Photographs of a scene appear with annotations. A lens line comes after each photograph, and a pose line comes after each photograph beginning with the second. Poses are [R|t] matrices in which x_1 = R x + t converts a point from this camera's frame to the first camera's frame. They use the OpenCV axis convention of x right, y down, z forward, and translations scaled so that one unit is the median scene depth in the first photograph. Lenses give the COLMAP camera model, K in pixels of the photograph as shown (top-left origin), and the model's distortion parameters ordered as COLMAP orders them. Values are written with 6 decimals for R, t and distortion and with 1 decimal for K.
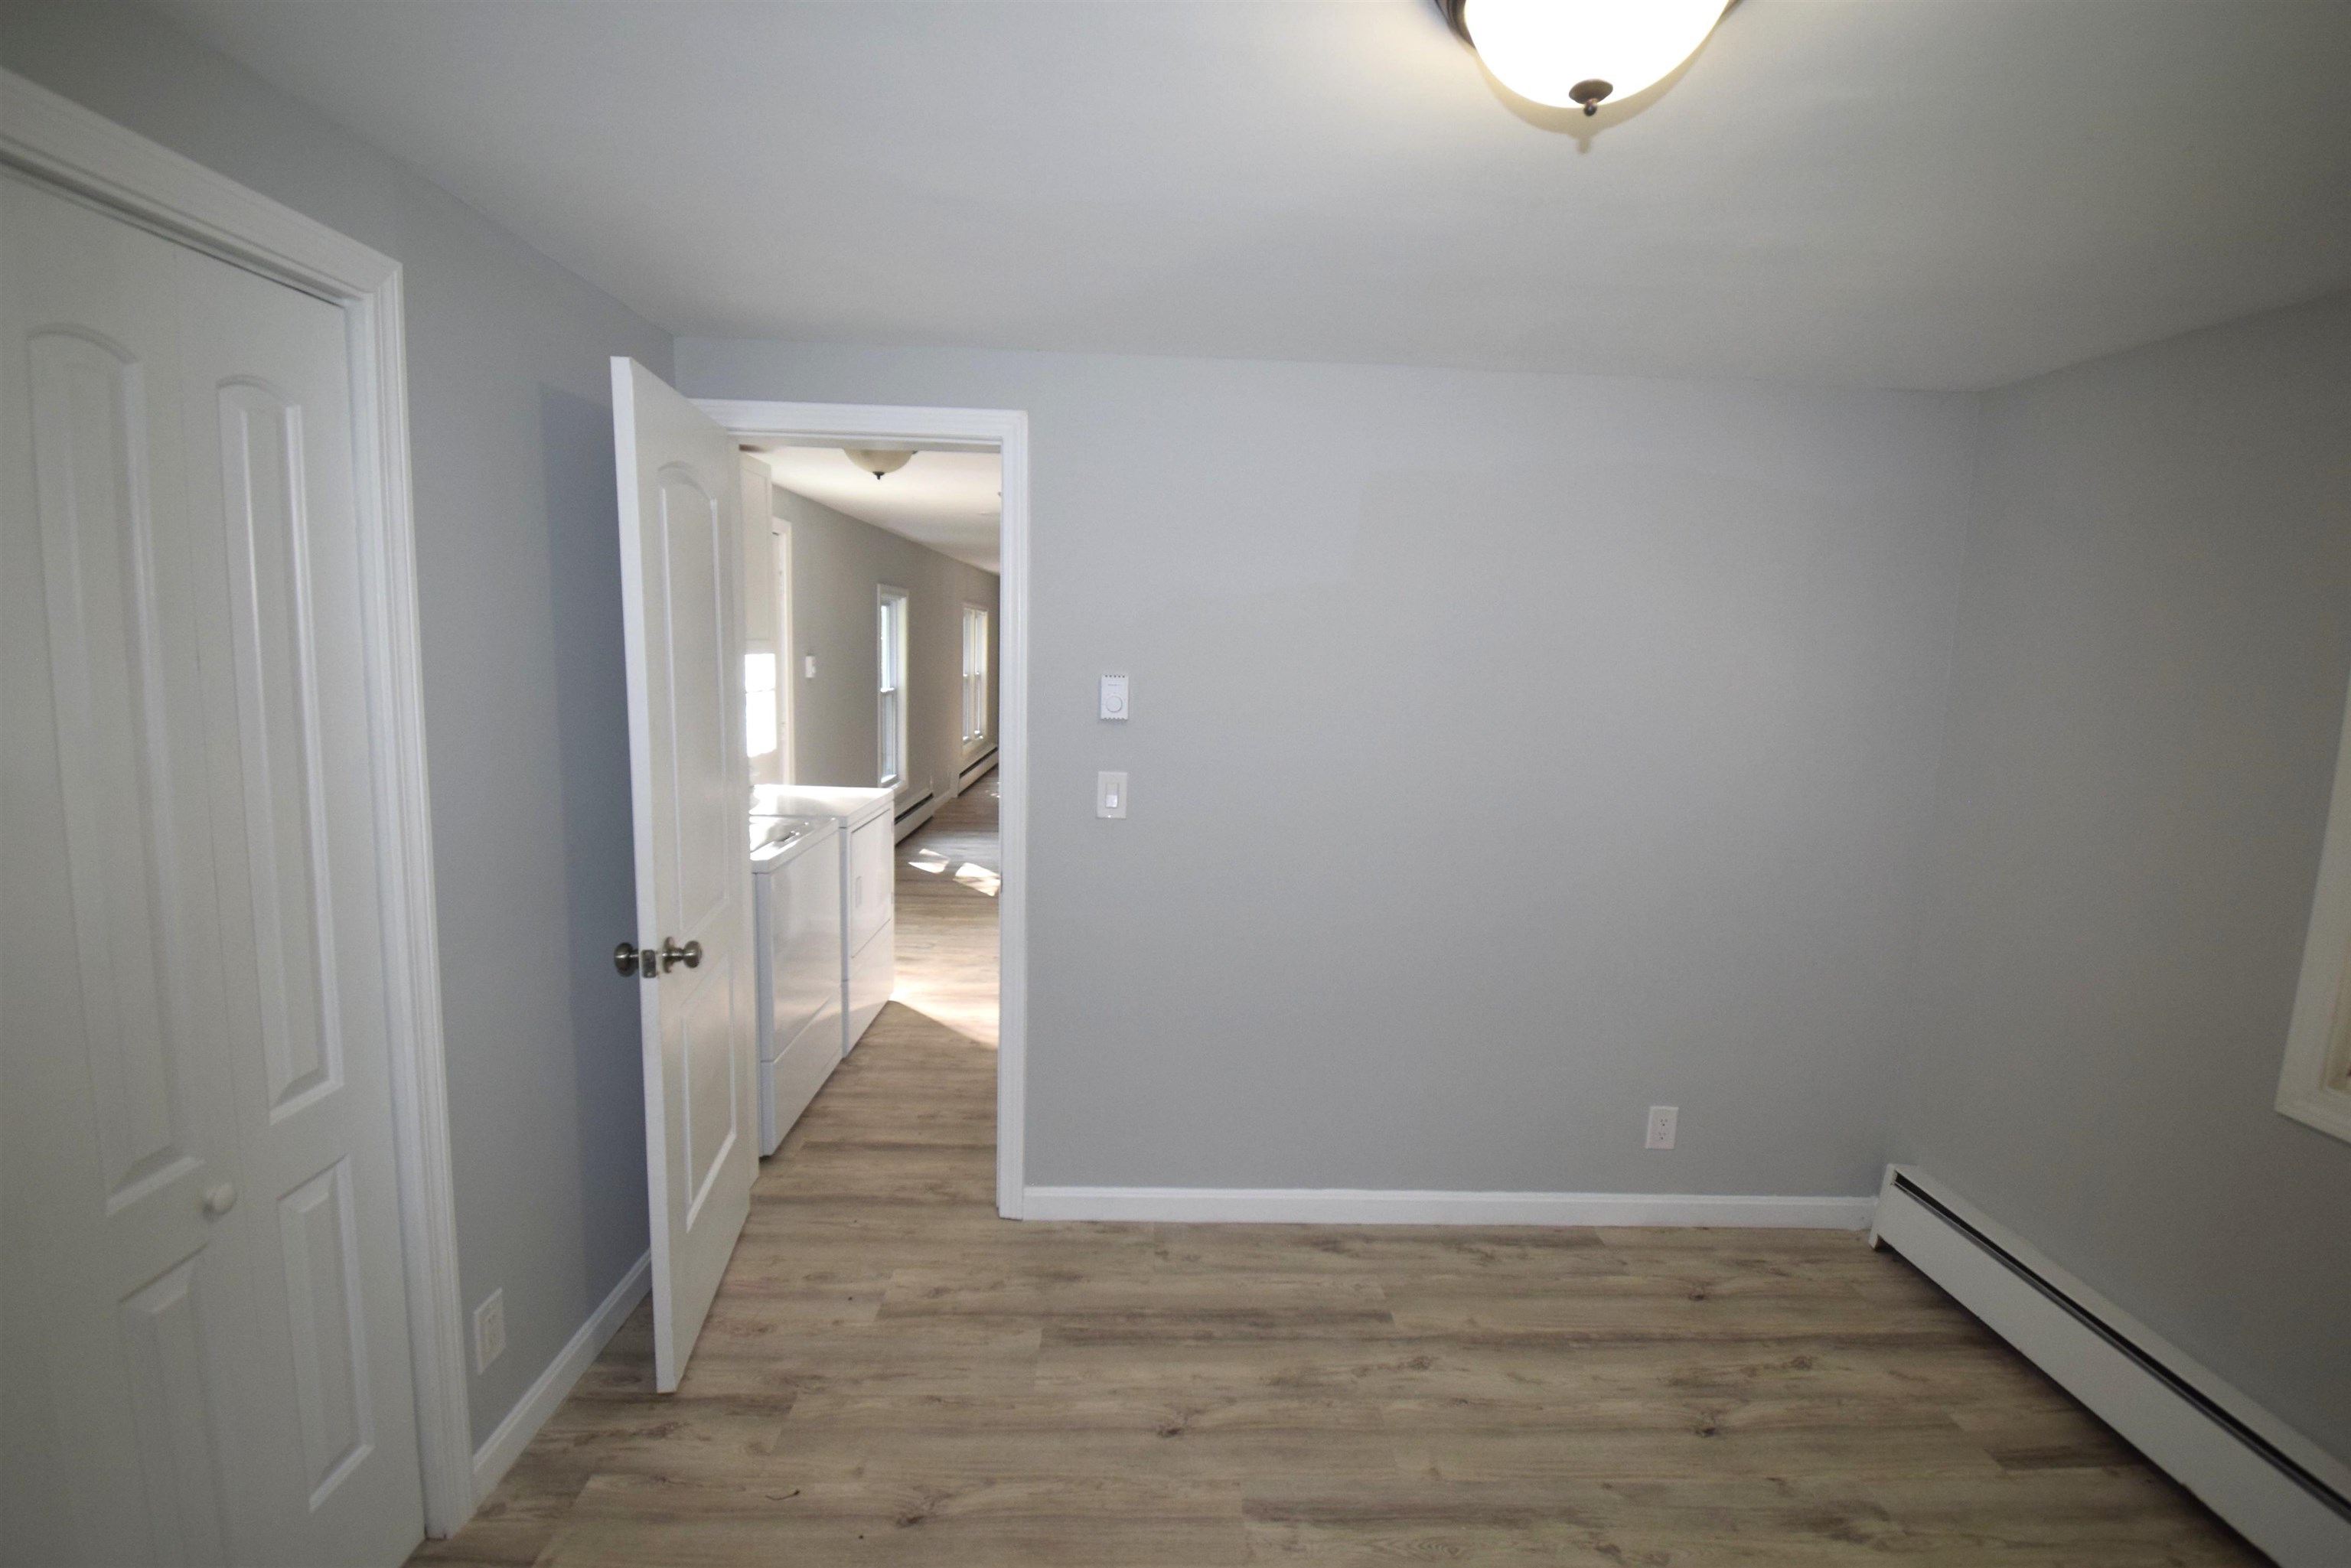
lens RADIAL K [[1054.5, 0, 1183.8], [0, 1054.5, 776.6], [0, 0, 1]] dist [0.023967, -0.030595]
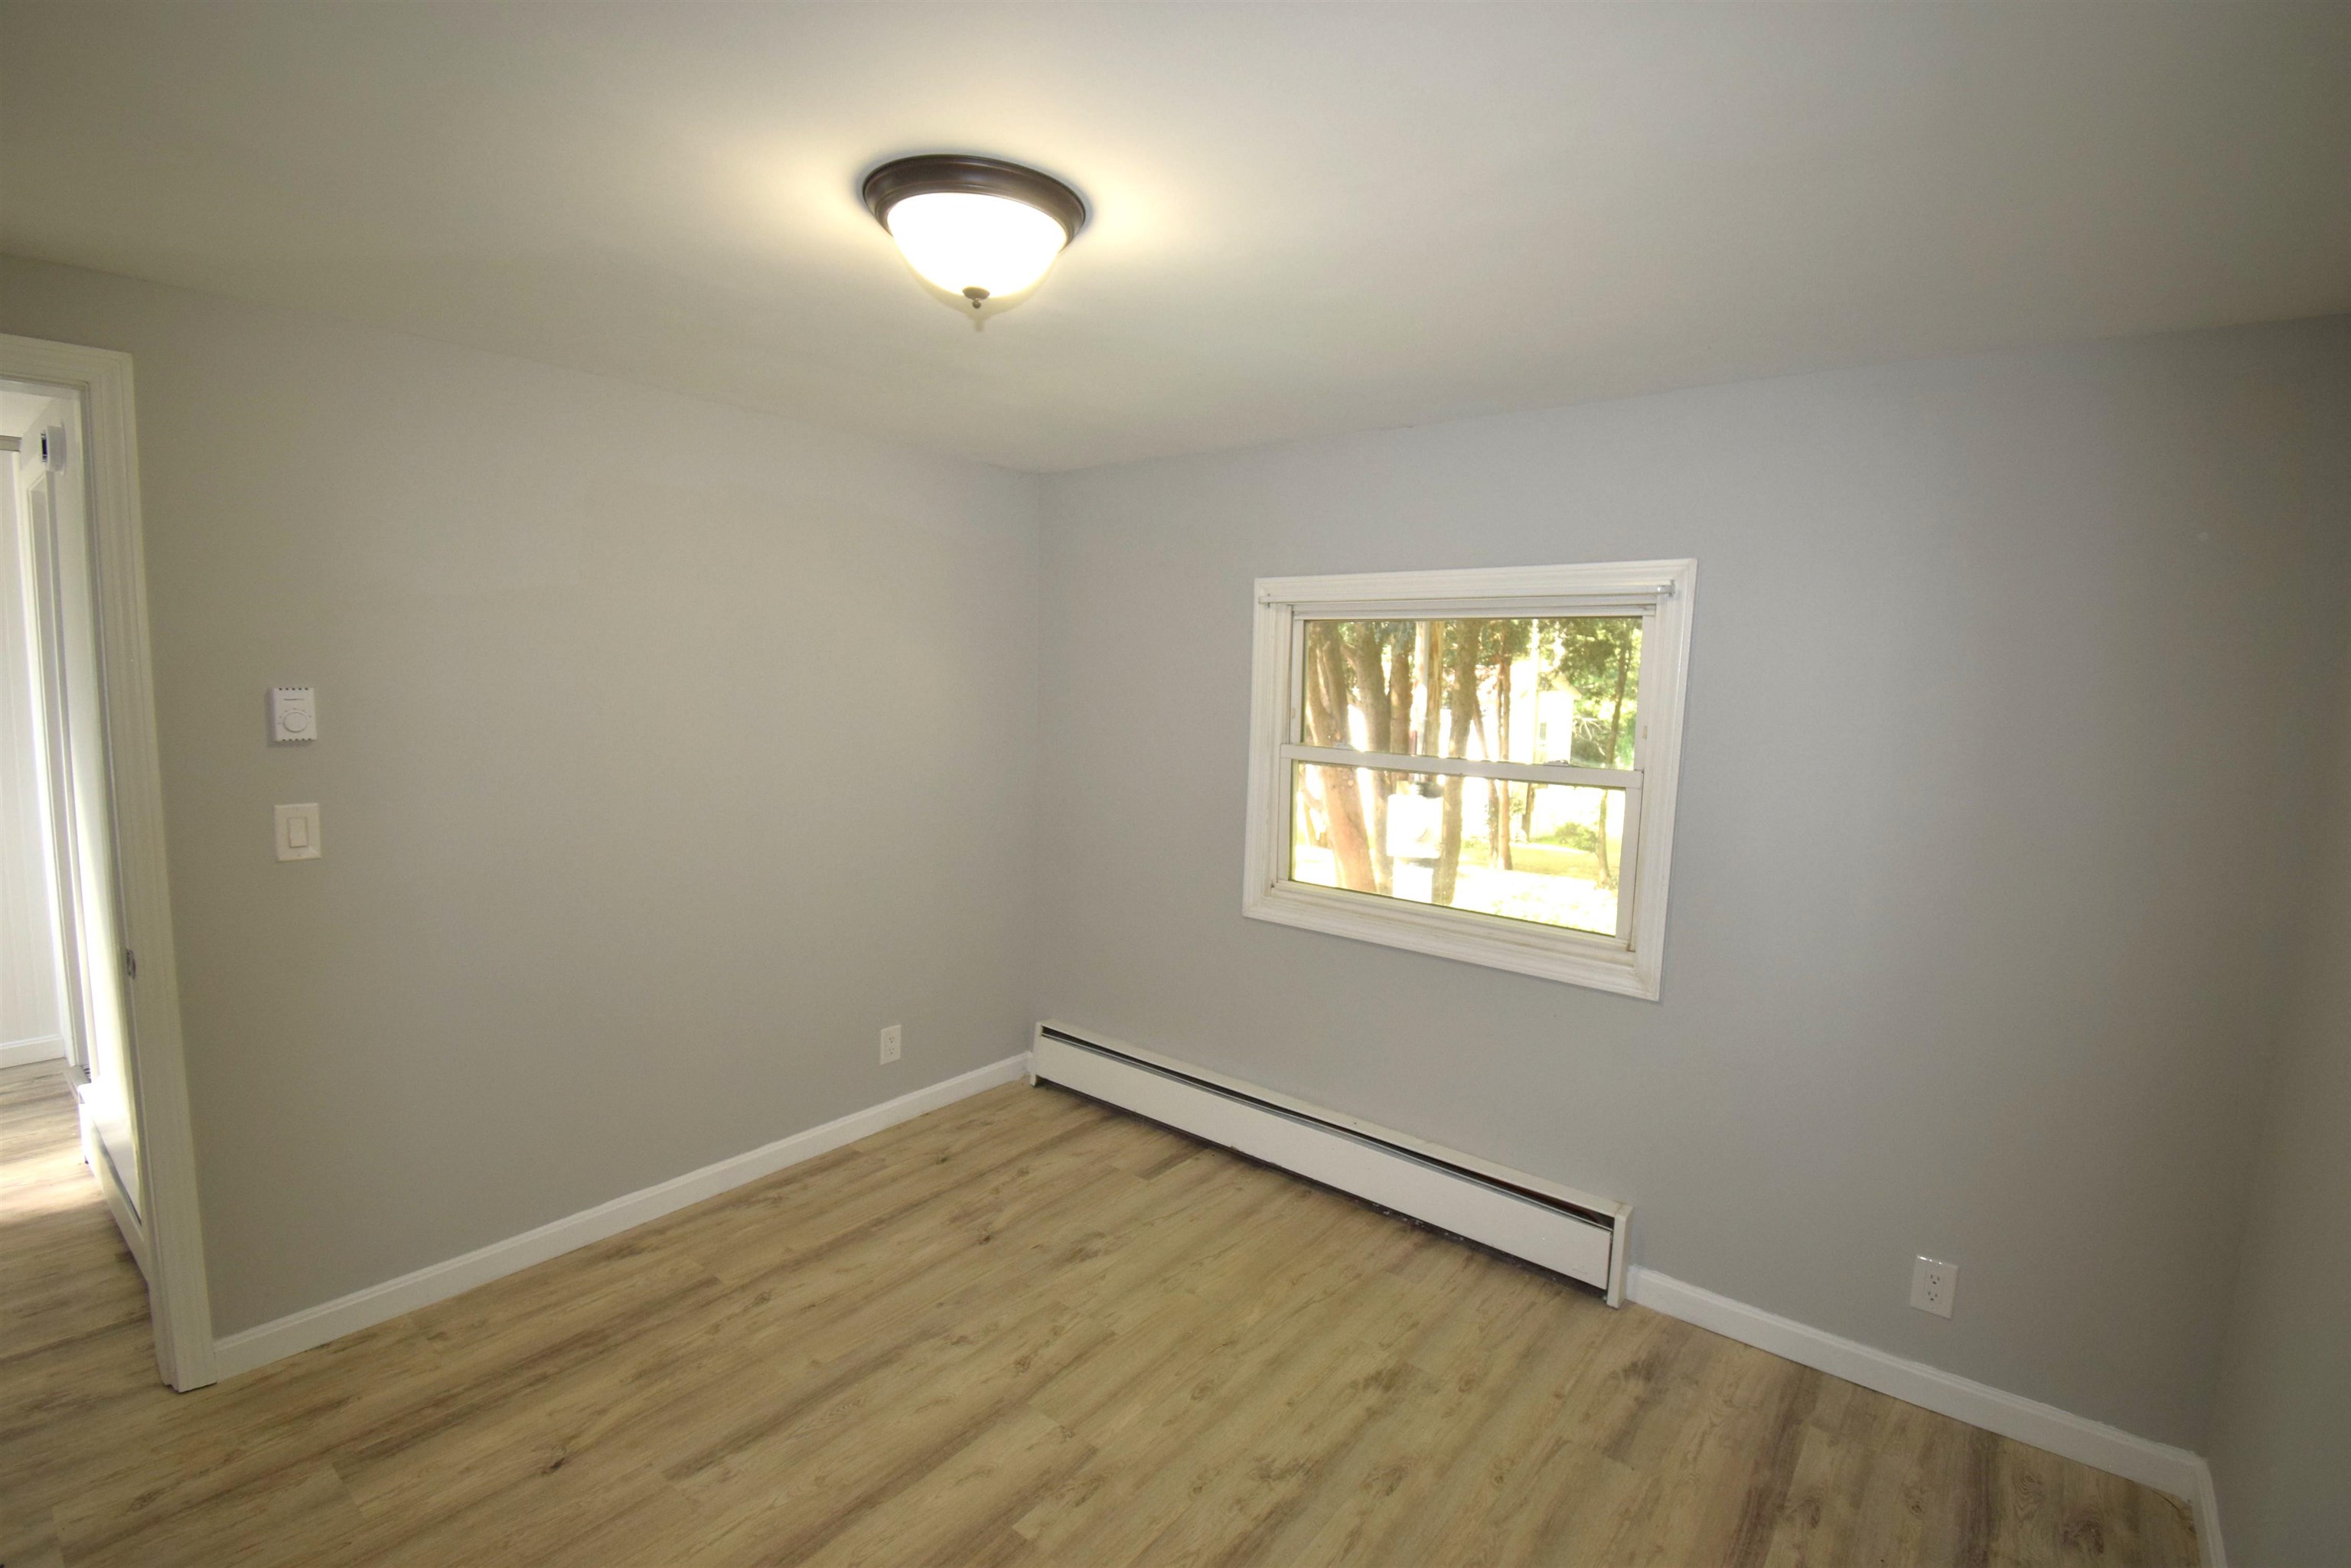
lens RADIAL K [[1044.0, 0, 1208.2], [0, 1044.0, 768.2], [0, 0, 1]] dist [-0.043541, -0.001175]
pose [[0.629095, -0.087089, 0.772435, -0.253232], [0.088693, 0.995256, 0.039978, -0.000285], [-0.772252, 0.043359, 0.633835, -0.061354]]
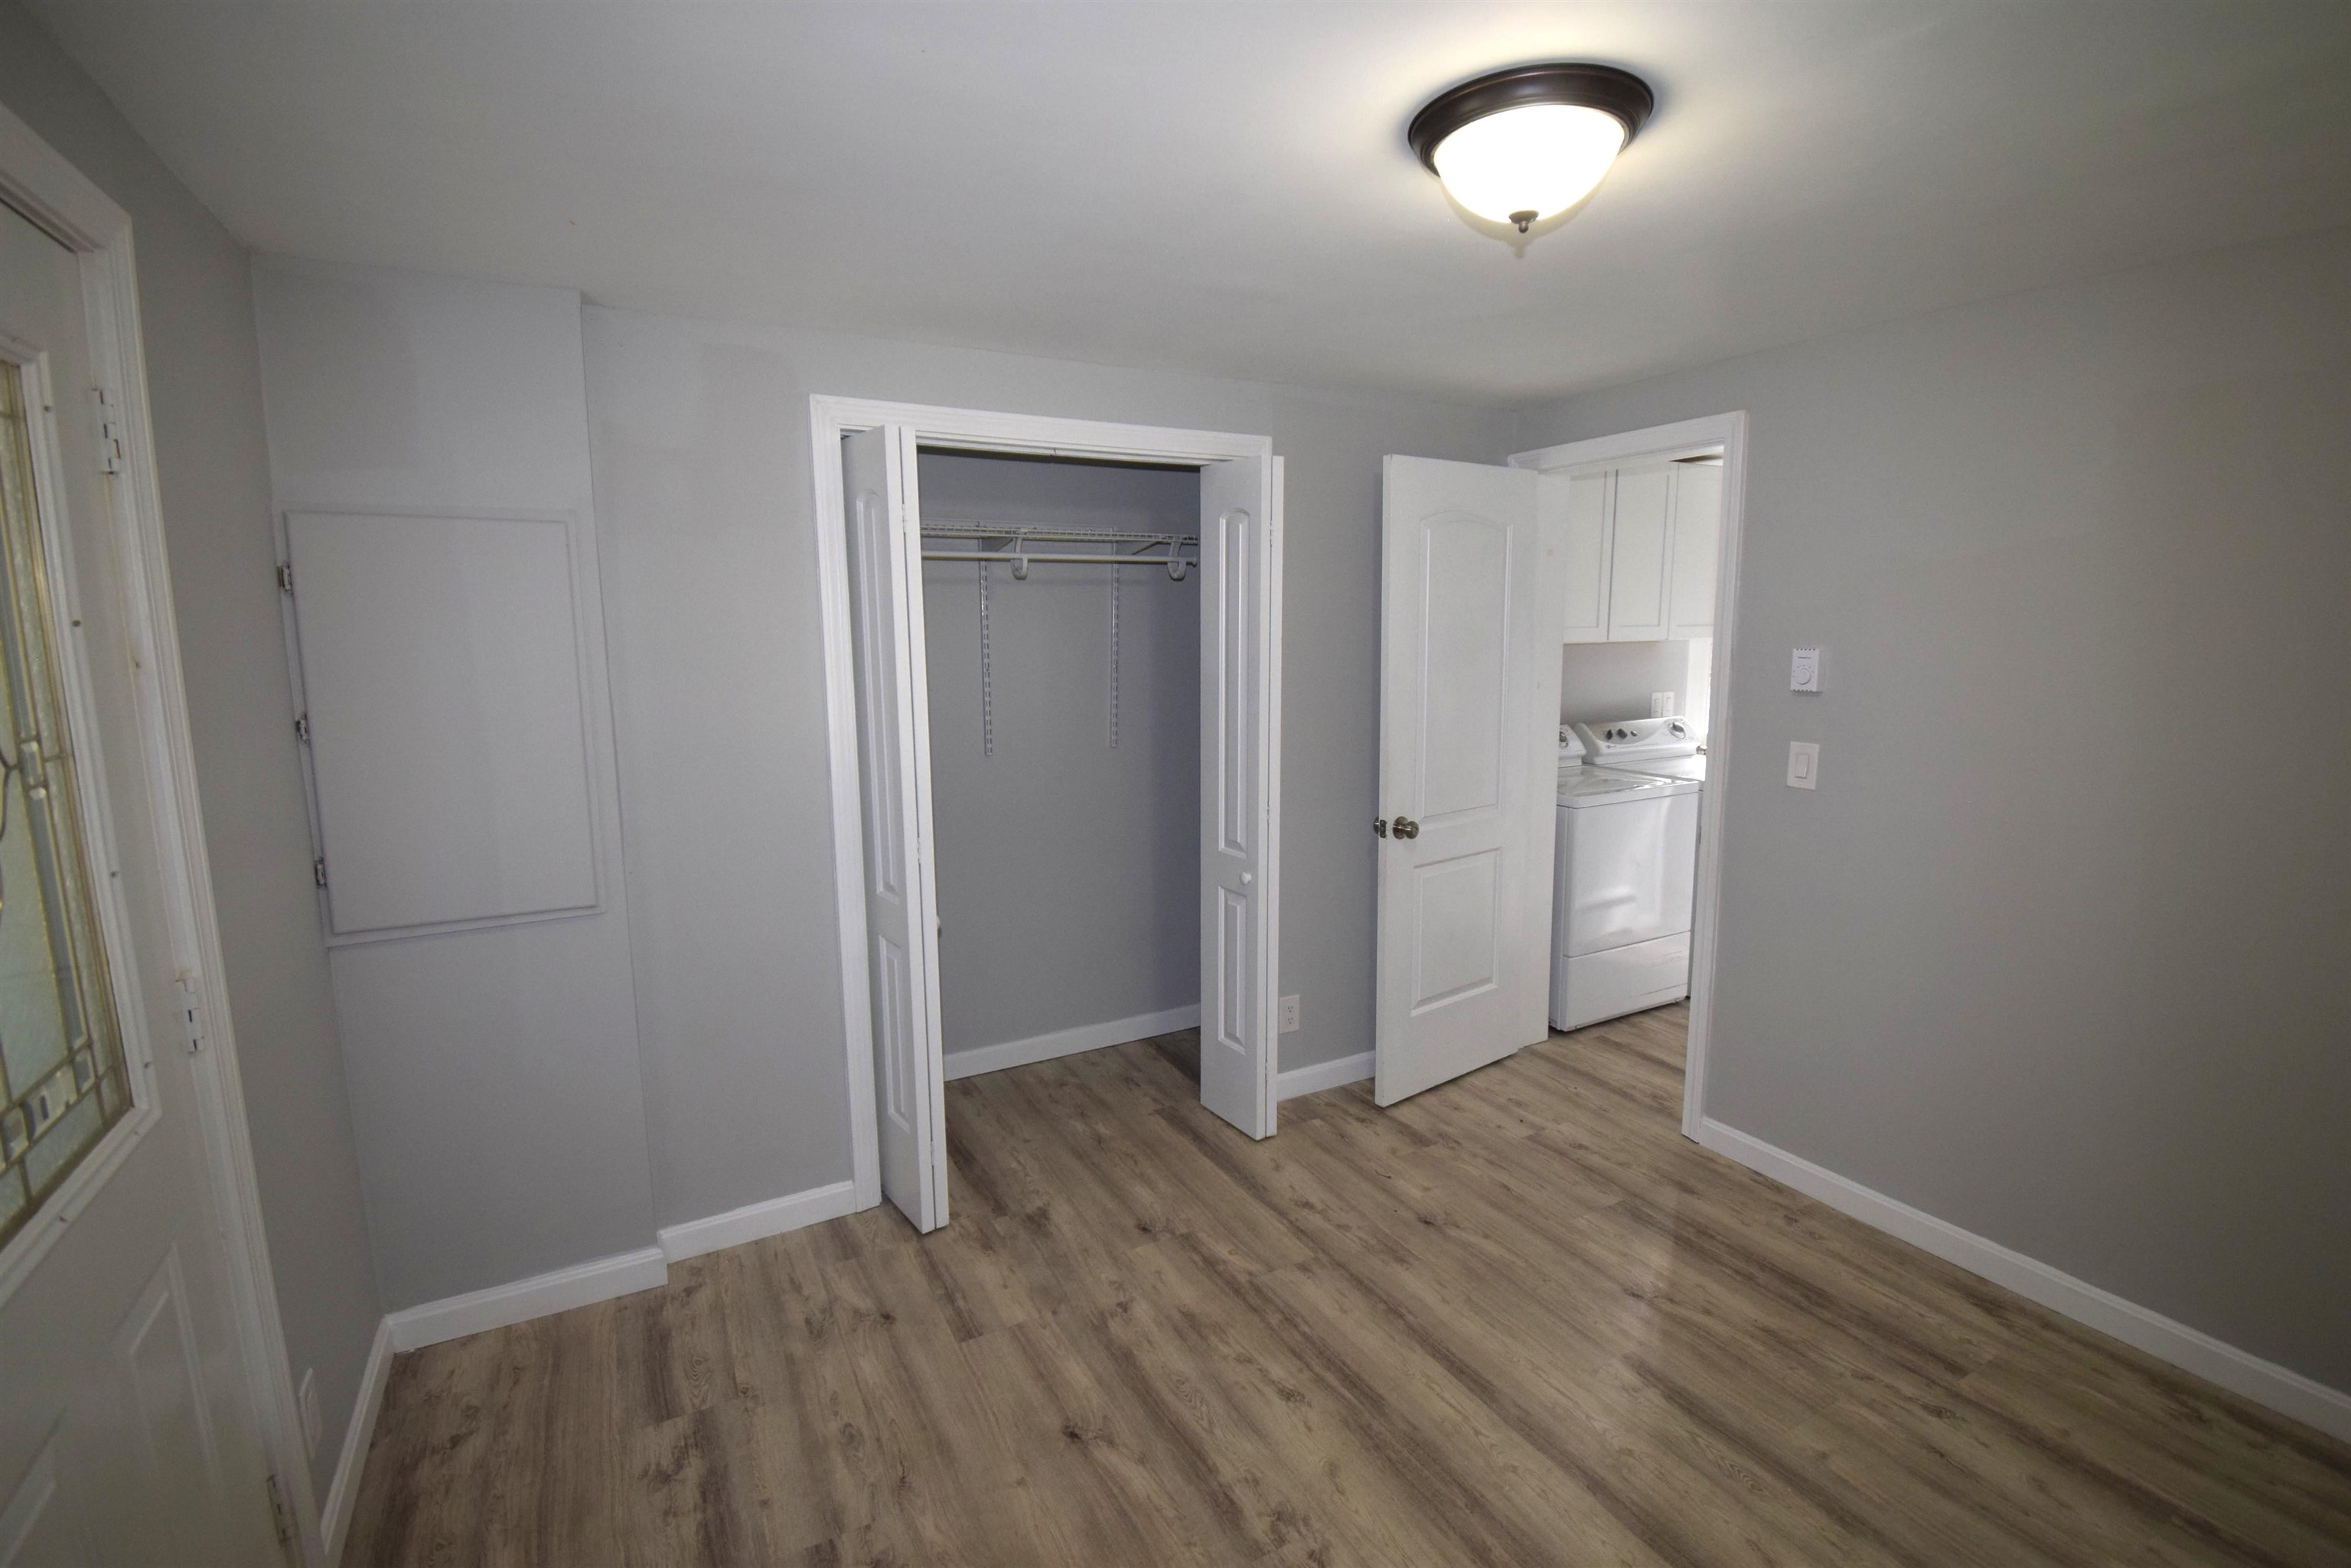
lens RADIAL K [[1040.8, 0, 1180.3], [0, 1040.8, 778.6], [0, 0, 1]] dist [0.019458, -0.025713]
pose [[0.456197, 0.101793, -0.884037, 0.631797], [-0.091652, 0.993528, 0.067104, 0.020075], [0.885146, 0.050411, 0.462574, -0.002877]]
